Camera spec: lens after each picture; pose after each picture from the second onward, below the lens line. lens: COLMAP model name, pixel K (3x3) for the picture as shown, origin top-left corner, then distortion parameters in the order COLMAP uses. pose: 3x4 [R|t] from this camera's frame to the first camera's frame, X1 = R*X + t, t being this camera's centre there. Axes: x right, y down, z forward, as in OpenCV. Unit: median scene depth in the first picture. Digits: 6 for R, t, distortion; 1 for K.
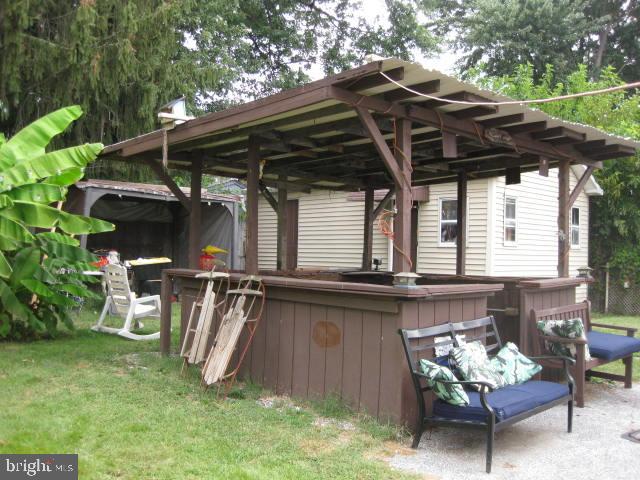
lens RADIAL K [[644.1, 0, 320.0], [0, 644.1, 240.0], [0, 0, 1]] dist [-0.178845, 0.146435]
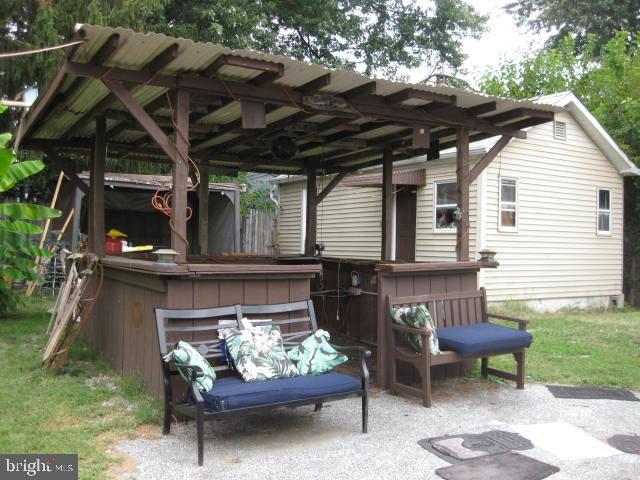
lens RADIAL K [[644.1, 0, 320.0], [0, 644.1, 240.0], [0, 0, 1]] dist [-0.178845, 0.146435]
pose [[0.978822, -0.006500, -0.204609, 0.406137], [0.008164, 0.999940, 0.007290, 0.023000], [0.204549, -0.008806, 0.978817, 0.085529]]
